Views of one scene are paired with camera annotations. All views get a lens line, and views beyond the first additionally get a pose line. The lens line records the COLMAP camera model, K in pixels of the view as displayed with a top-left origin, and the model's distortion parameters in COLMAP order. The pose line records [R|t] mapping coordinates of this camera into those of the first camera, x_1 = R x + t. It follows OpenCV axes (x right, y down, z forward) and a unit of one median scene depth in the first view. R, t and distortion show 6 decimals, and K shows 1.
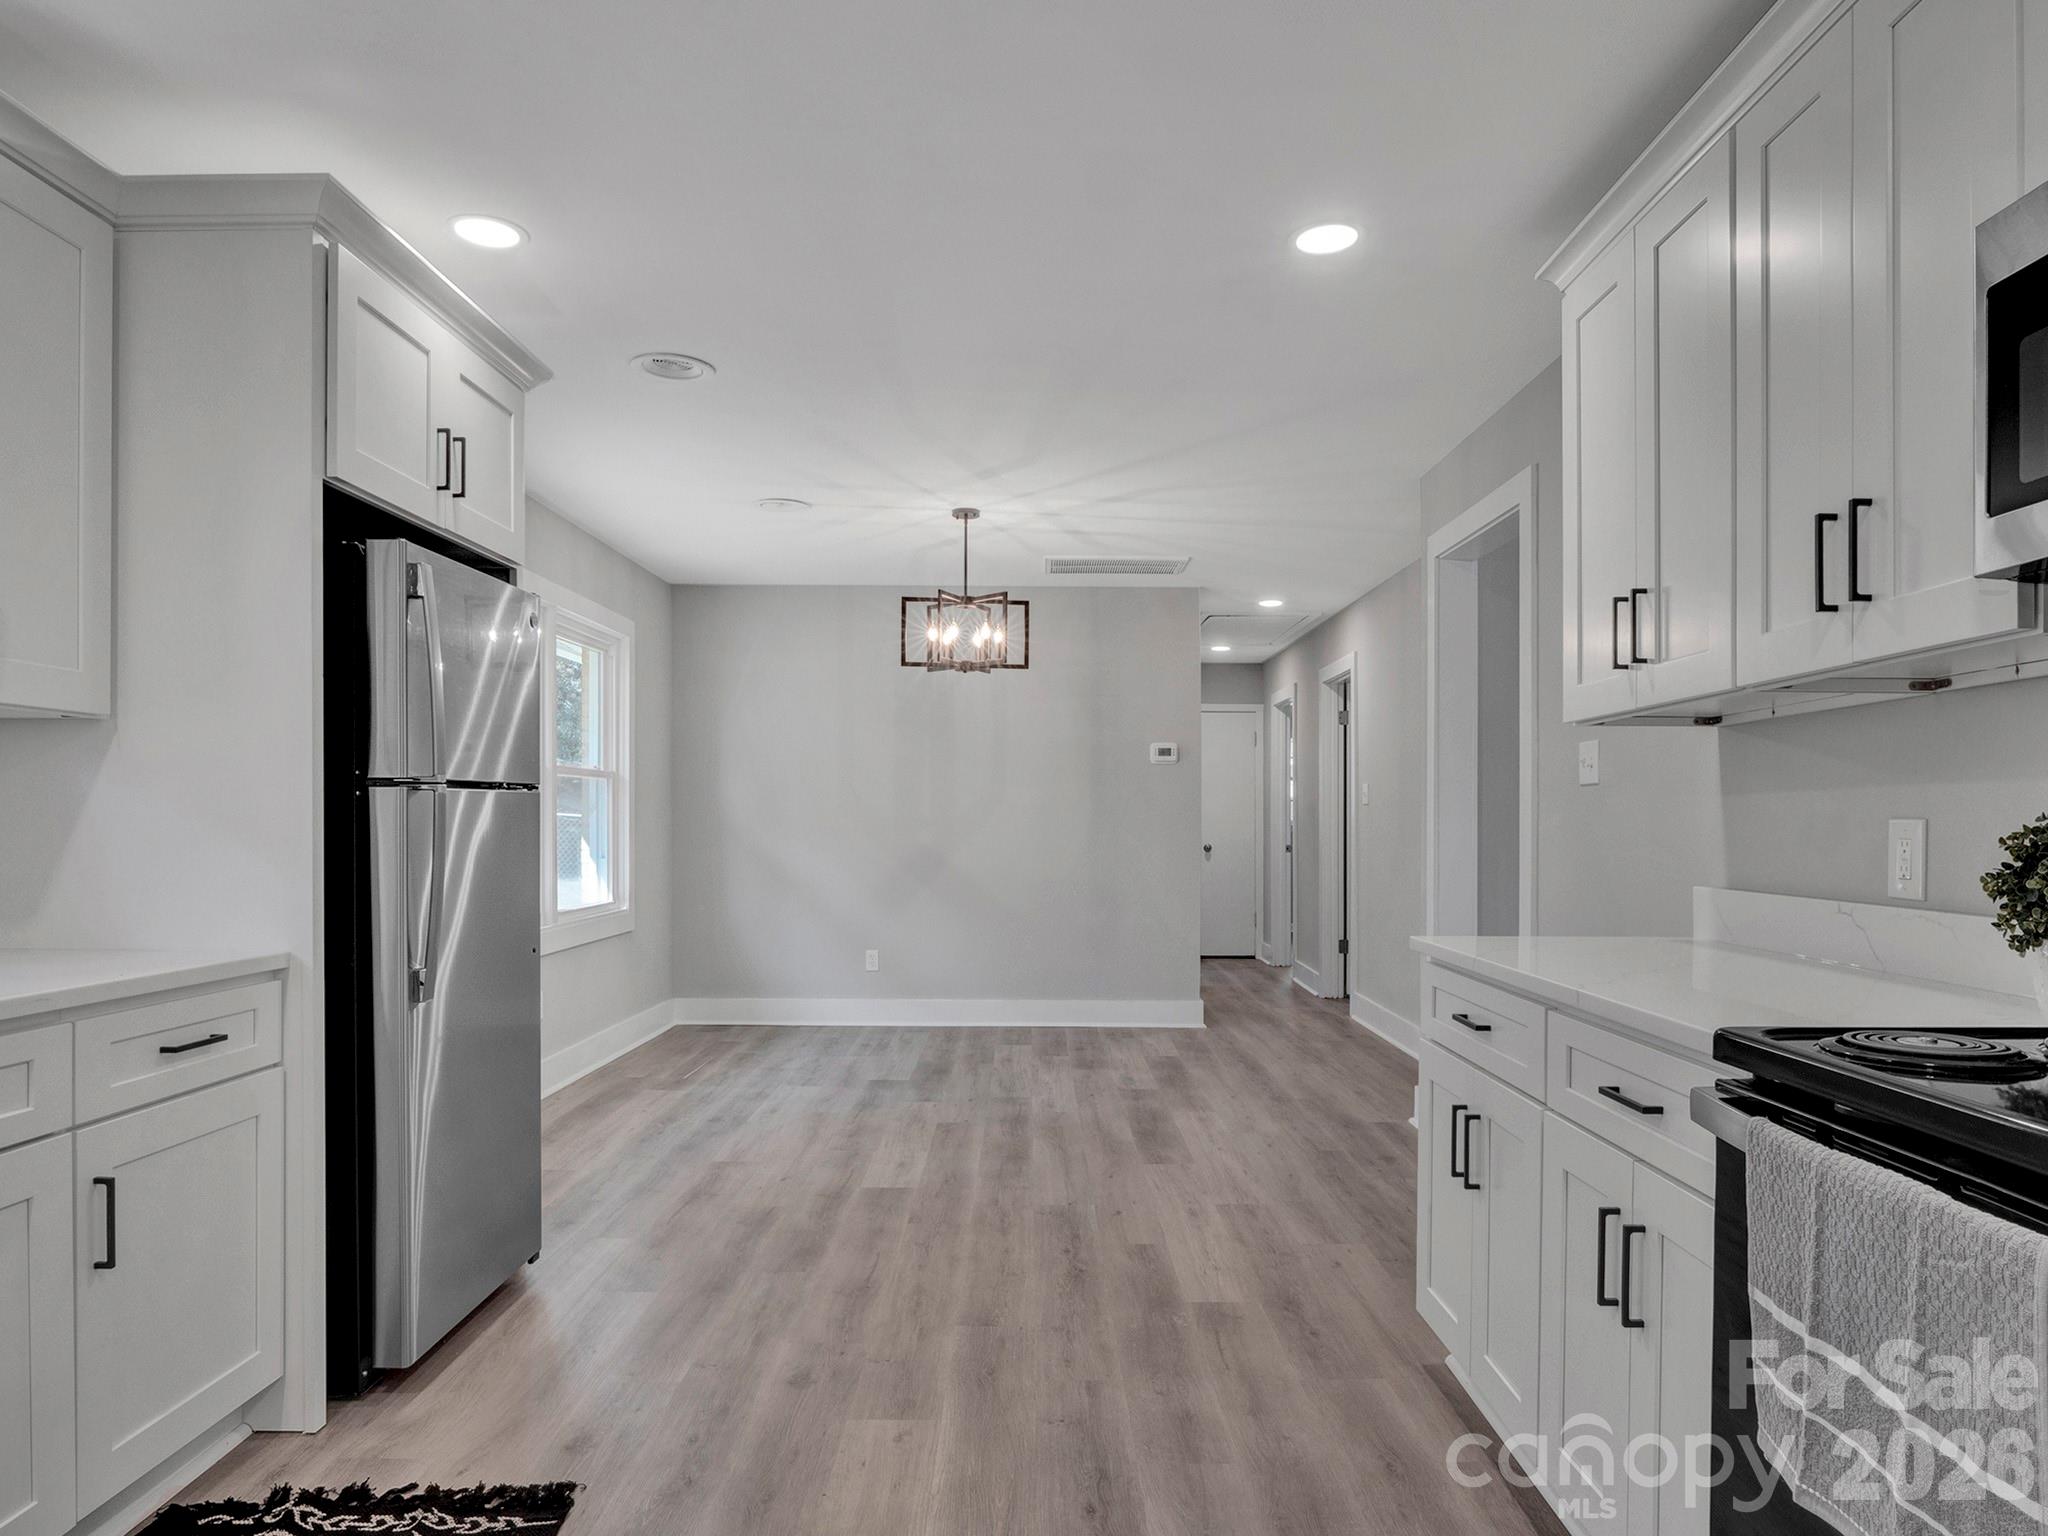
lens RADIAL K [[1282.7, 0, 1025.1], [0, 1282.7, 785.6], [0, 0, 1]] dist [-0.032663, 0.000962]
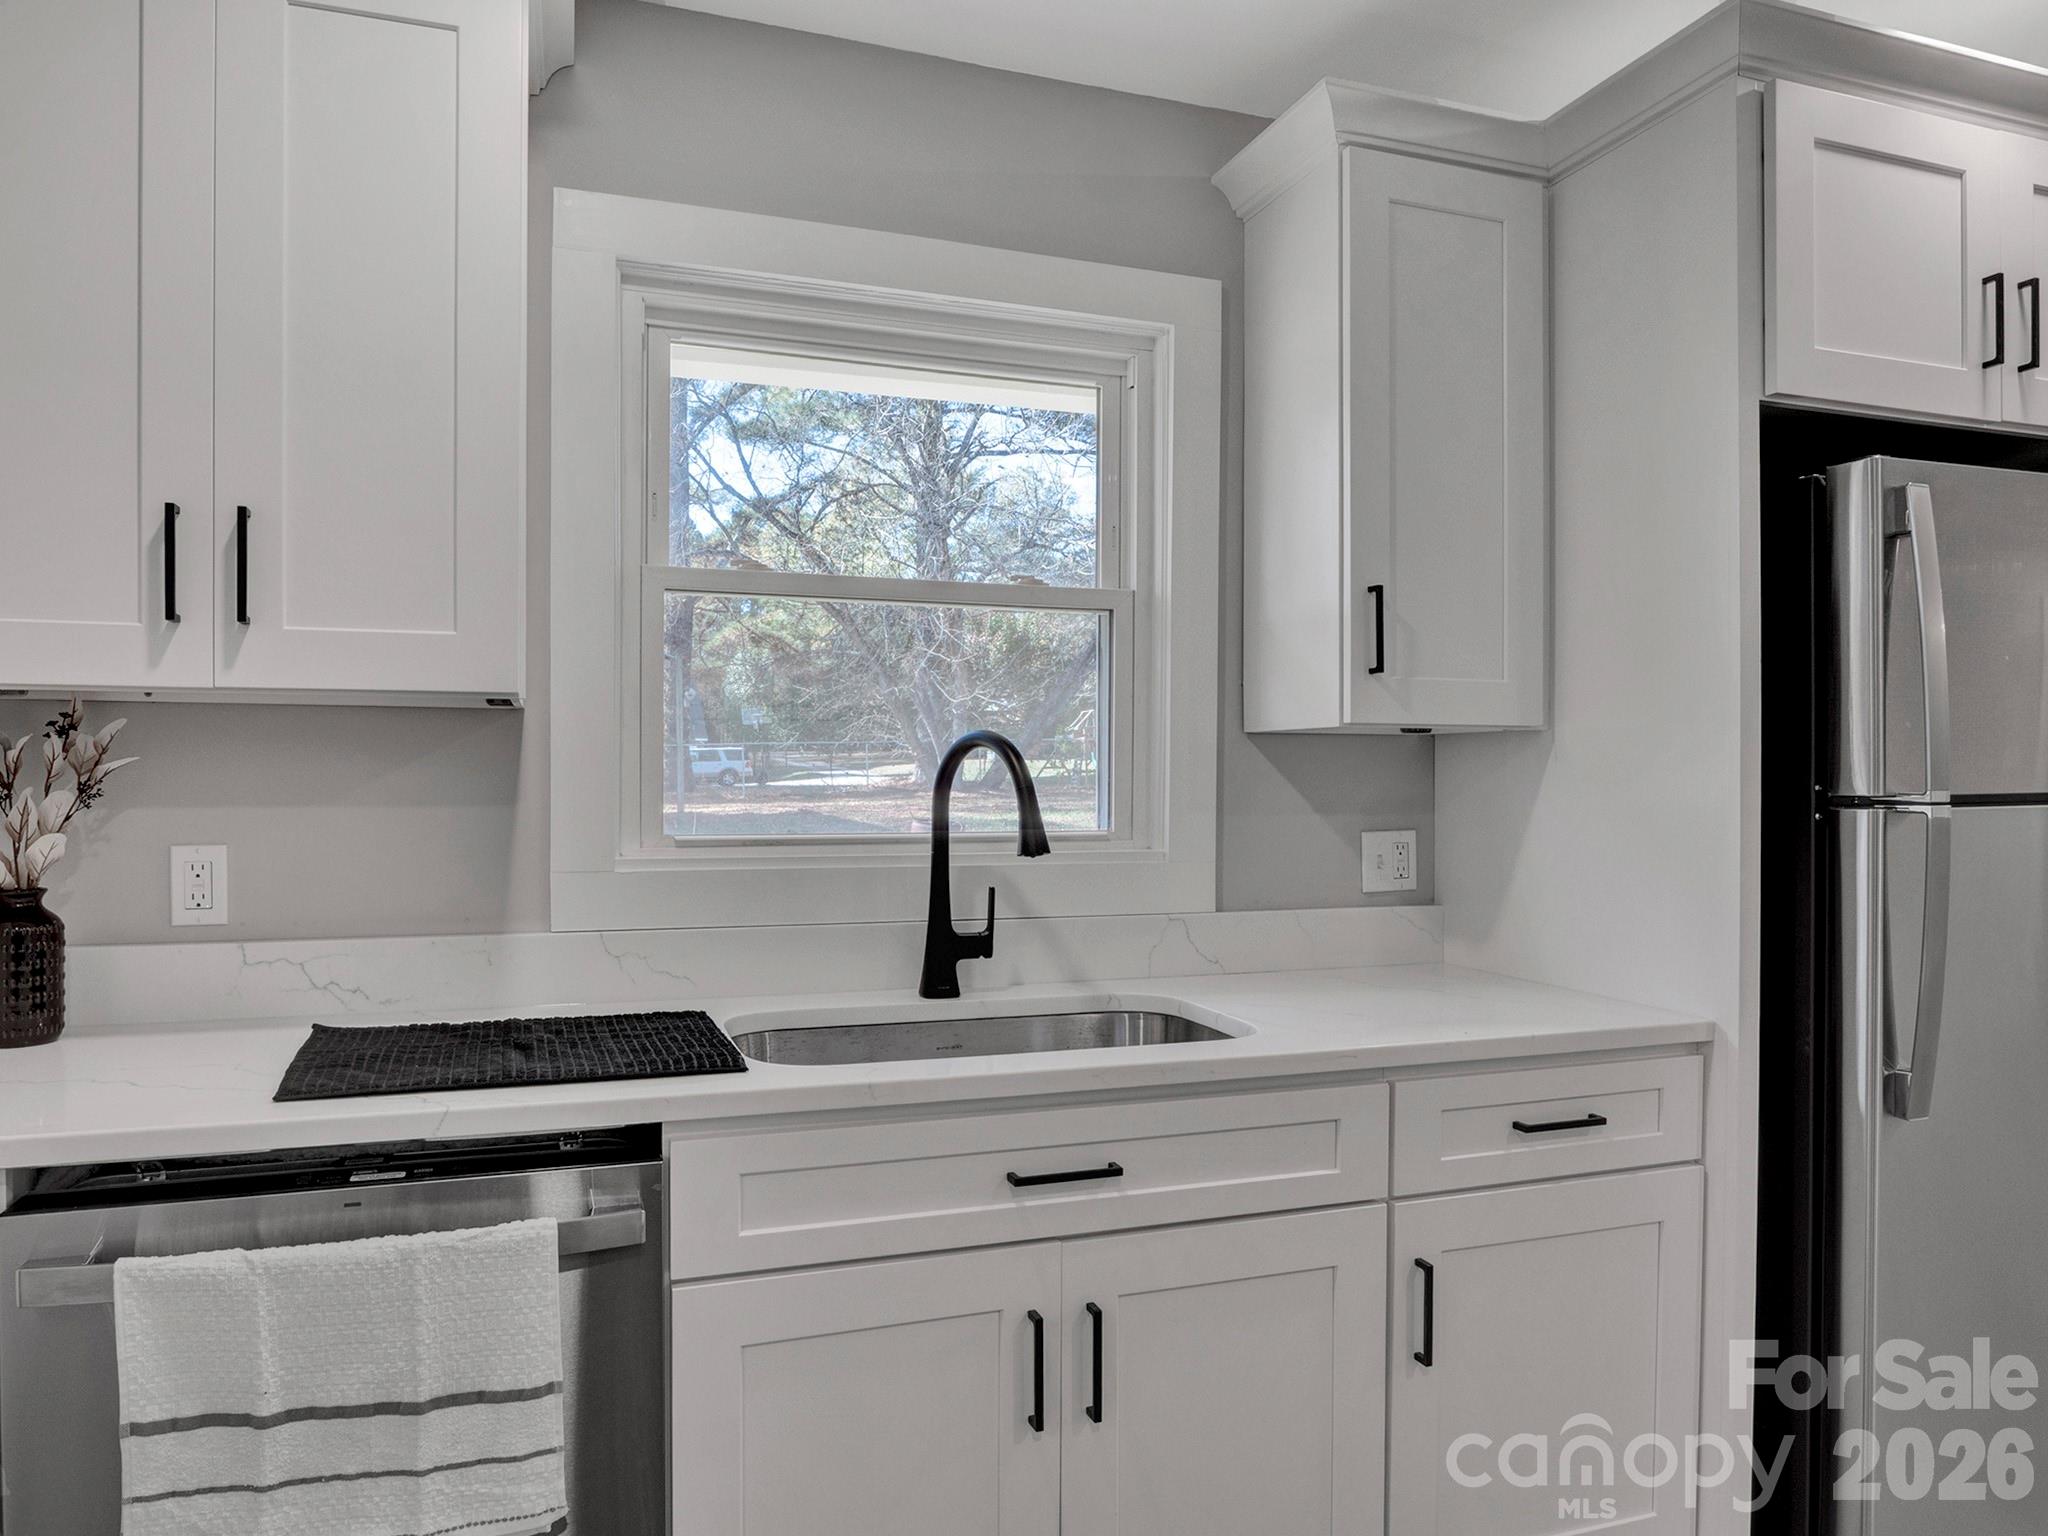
lens RADIAL K [[1282.7, 0, 1025.1], [0, 1282.7, 785.6], [0, 0, 1]] dist [-0.032663, 0.000962]
pose [[0.318632, 0.010012, -0.947826, 0.022315], [0.023350, 0.999558, 0.018408, -0.037152], [0.947591, -0.027997, 0.318257, 0.343638]]
